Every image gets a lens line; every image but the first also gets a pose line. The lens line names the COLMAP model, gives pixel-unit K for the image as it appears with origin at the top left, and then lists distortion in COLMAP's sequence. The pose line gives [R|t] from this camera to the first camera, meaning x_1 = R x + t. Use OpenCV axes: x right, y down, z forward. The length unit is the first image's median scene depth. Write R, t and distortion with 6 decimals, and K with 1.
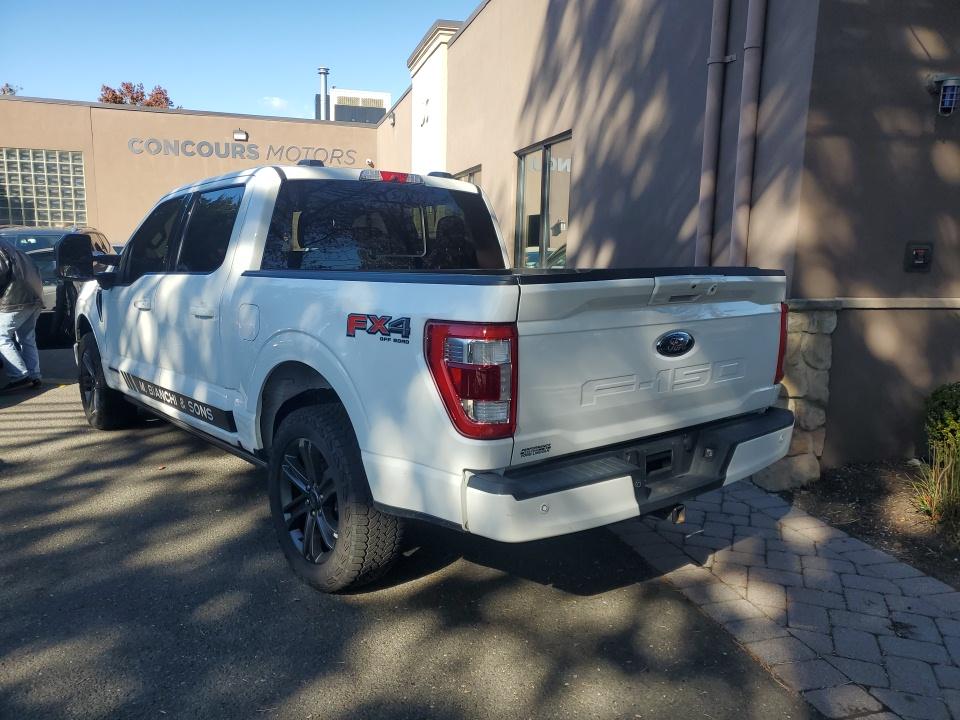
lens RADIAL K [[742.8, 0, 460.9], [0, 742.8, 361.9], [0, 0, 1]] dist [0.012163, 0.005009]
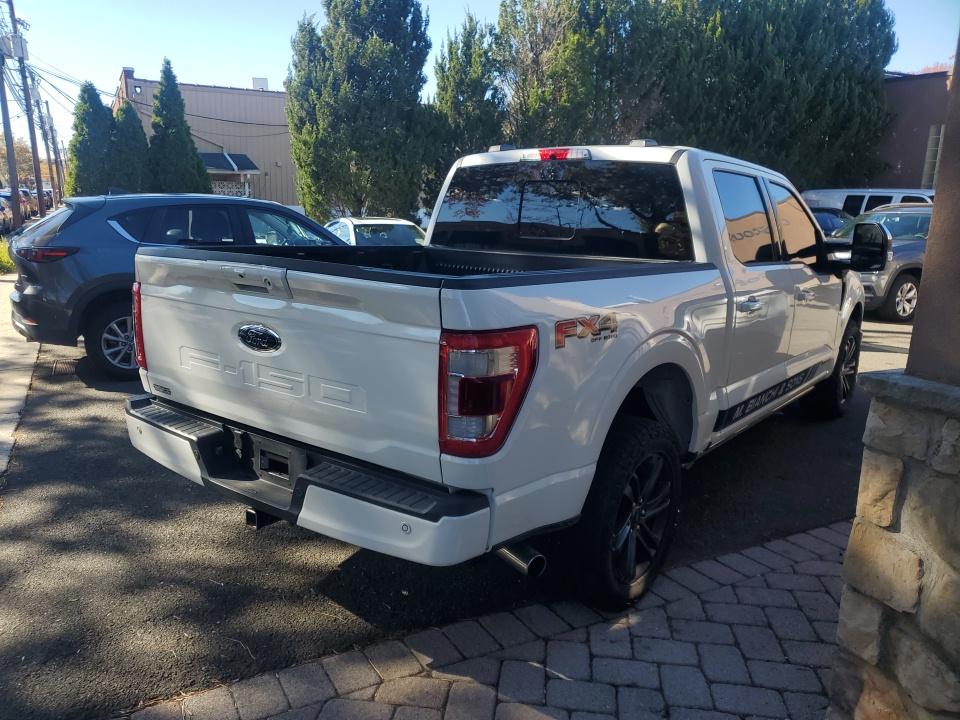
lens RADIAL K [[742.8, 0, 460.9], [0, 742.8, 361.9], [0, 0, 1]] dist [0.012163, 0.005009]
pose [[0.235851, 0.193498, -0.952330, 1.086186], [-0.168412, 0.973287, 0.156047, -0.159074], [0.957085, 0.123579, 0.262138, 0.887295]]
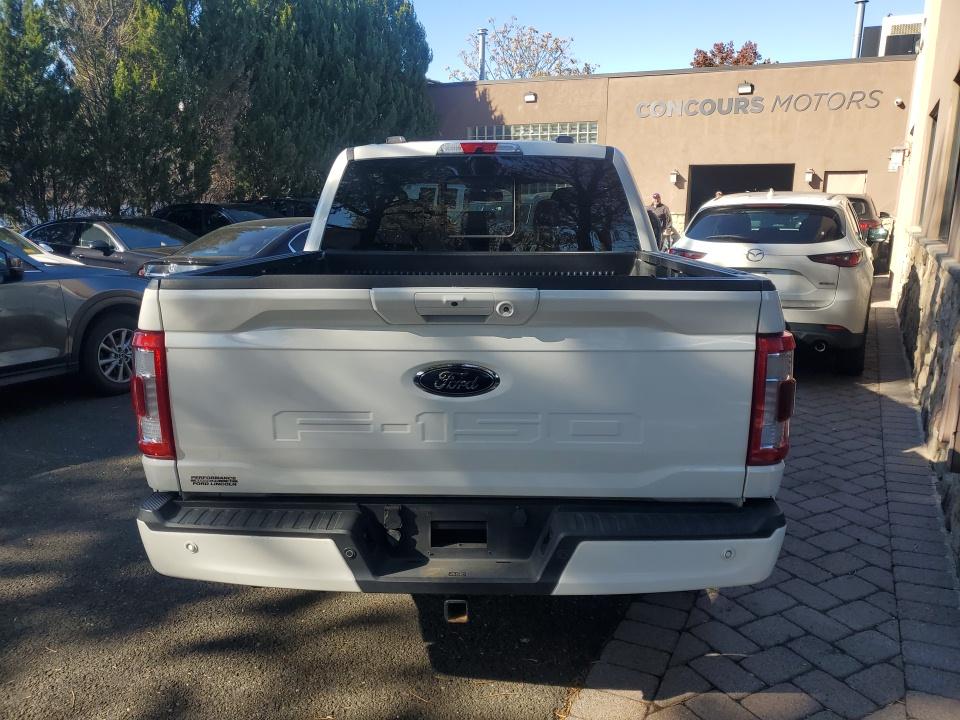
lens RADIAL K [[742.8, 0, 460.9], [0, 742.8, 361.9], [0, 0, 1]] dist [0.012163, 0.005009]
pose [[0.762100, 0.123268, -0.635616, 0.661404], [-0.089048, 0.992335, 0.085680, -0.091786], [0.641306, -0.008696, 0.767236, 0.401834]]
